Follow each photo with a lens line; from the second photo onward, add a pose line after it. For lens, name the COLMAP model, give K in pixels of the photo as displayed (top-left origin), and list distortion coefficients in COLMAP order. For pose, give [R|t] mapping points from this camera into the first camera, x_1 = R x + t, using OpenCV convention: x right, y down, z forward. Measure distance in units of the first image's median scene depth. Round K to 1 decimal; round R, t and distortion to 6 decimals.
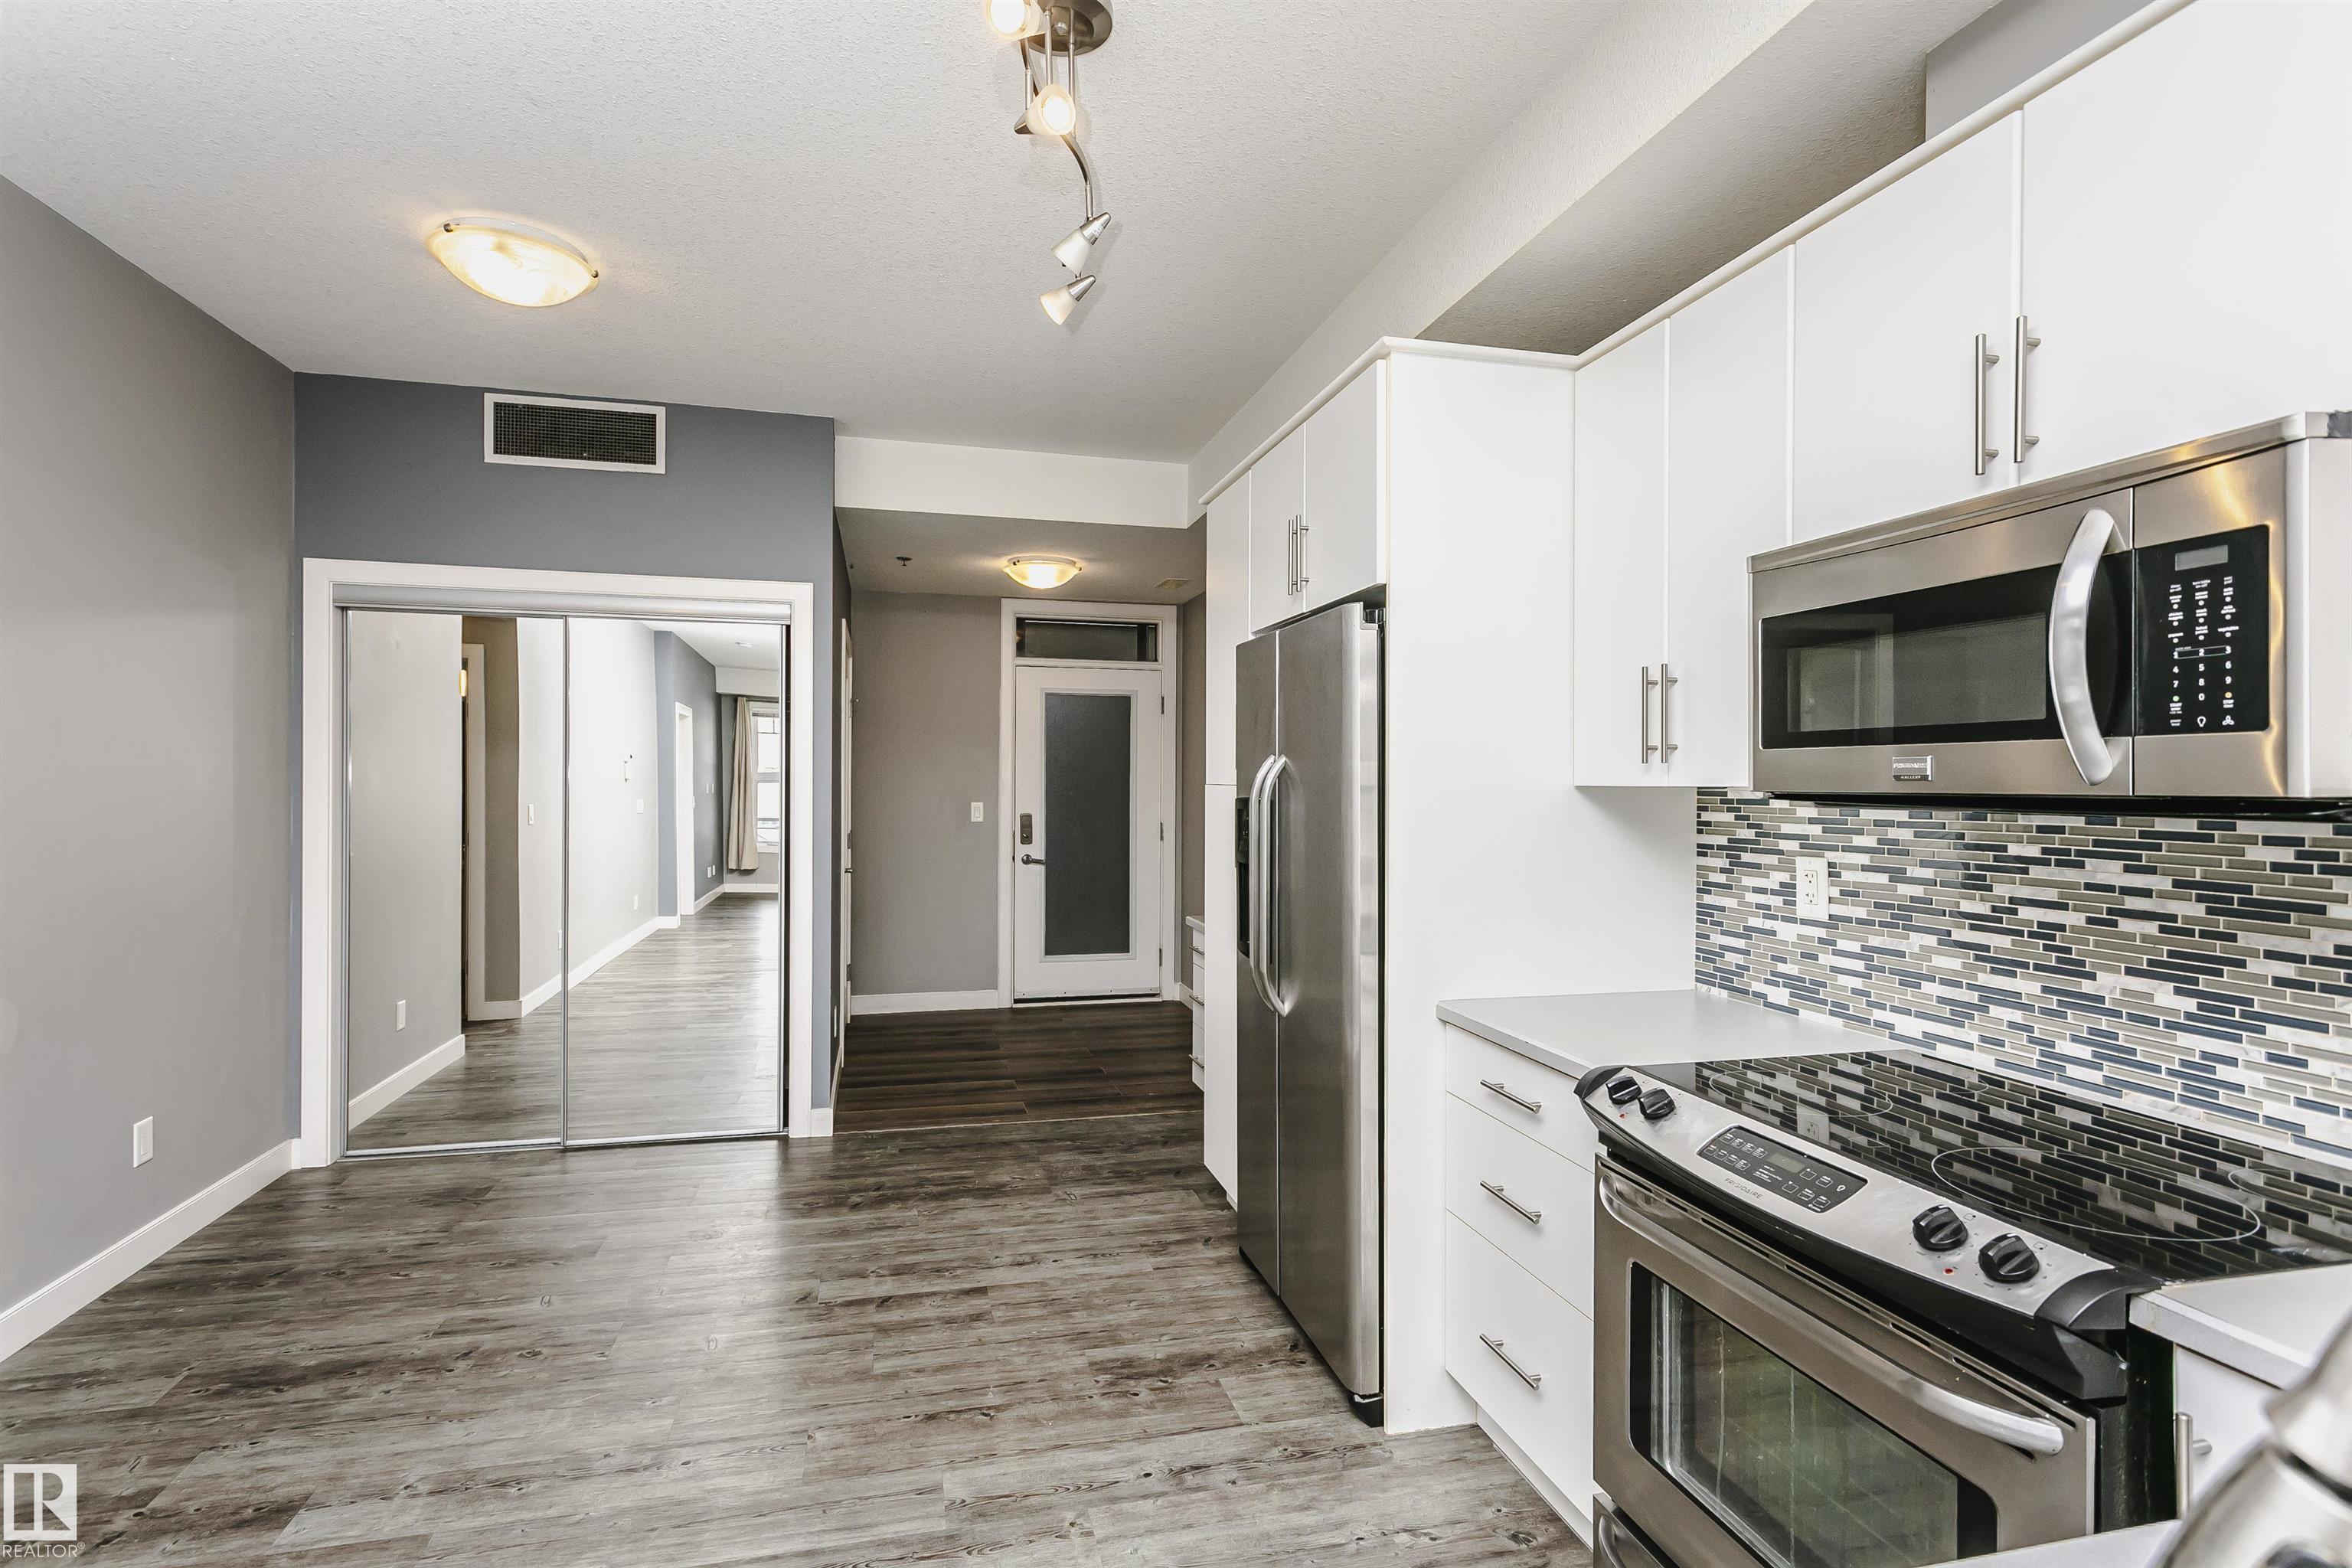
lens RADIAL K [[1138.1, 0, 1149.2], [0, 1138.1, 787.2], [0, 0, 1]] dist [0.003121, 0.001446]
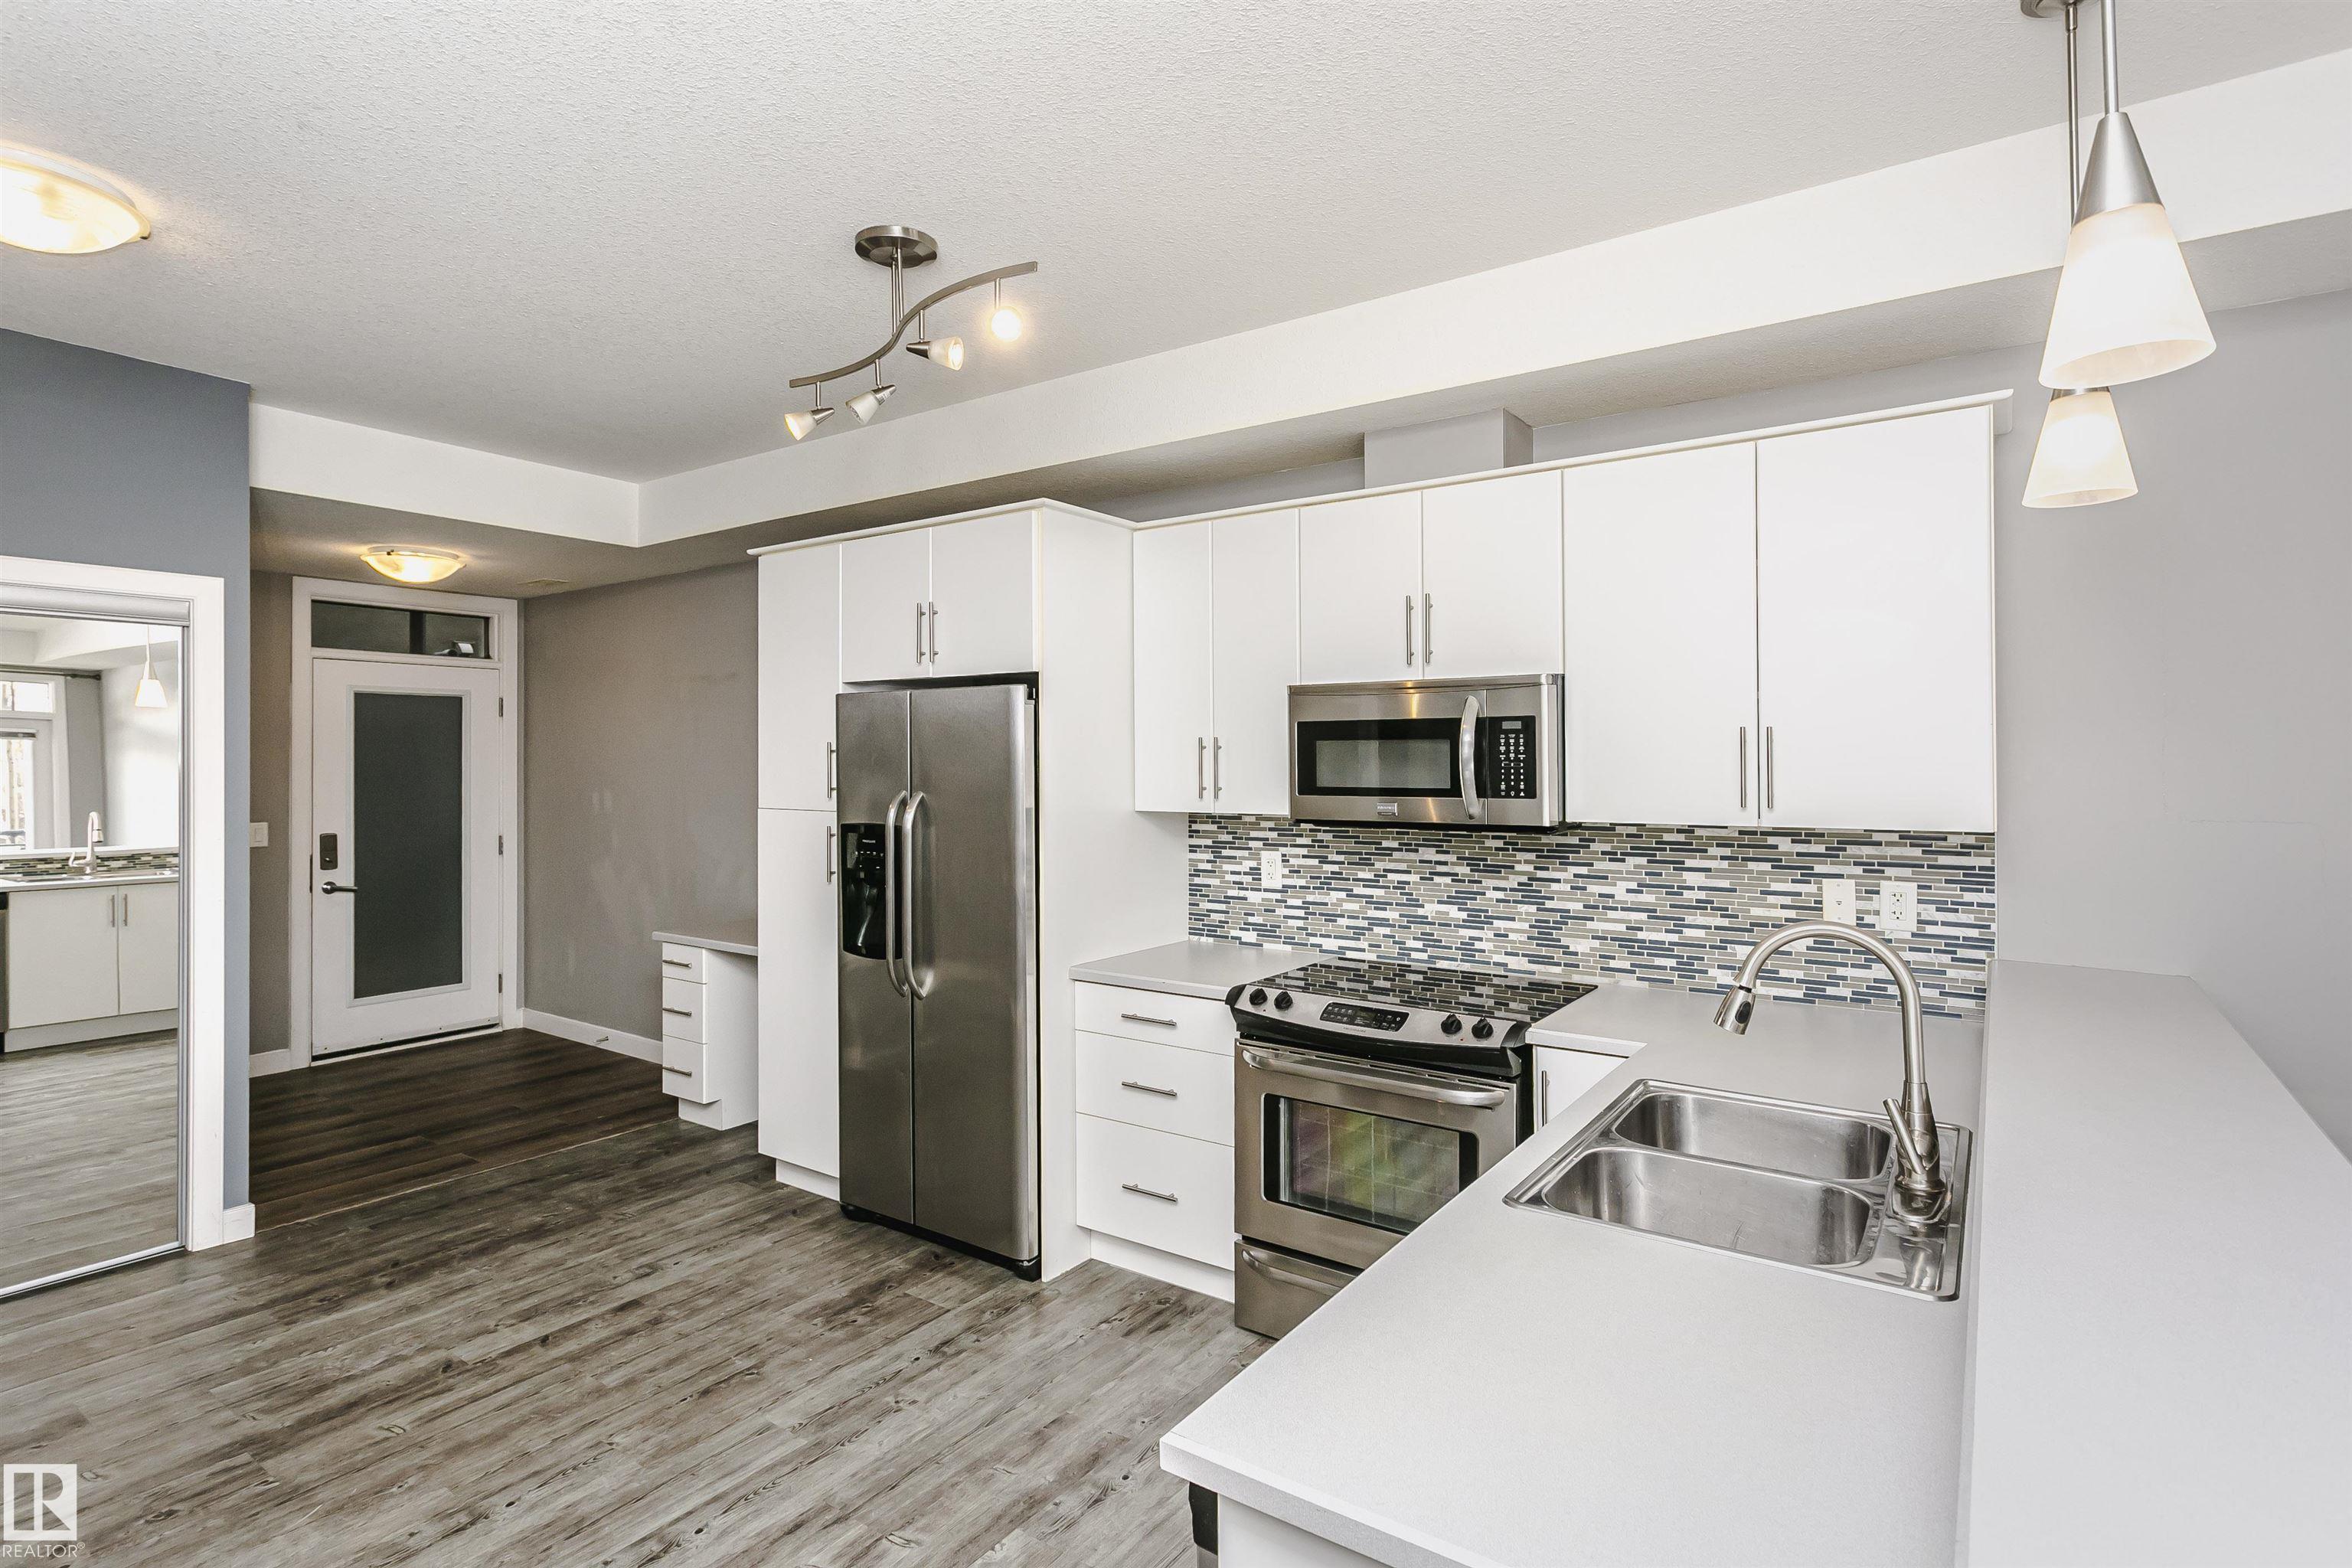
lens RADIAL K [[1174.6, 0, 1169.9], [0, 1174.6, 757.4], [0, 0, 1]] dist [-0.002055, -0.000294]
pose [[0.750444, -0.006352, 0.660904, -0.678954], [0.011294, 0.999931, -0.003214, -0.073494], [-0.660838, 0.009876, 0.750464, -0.201362]]
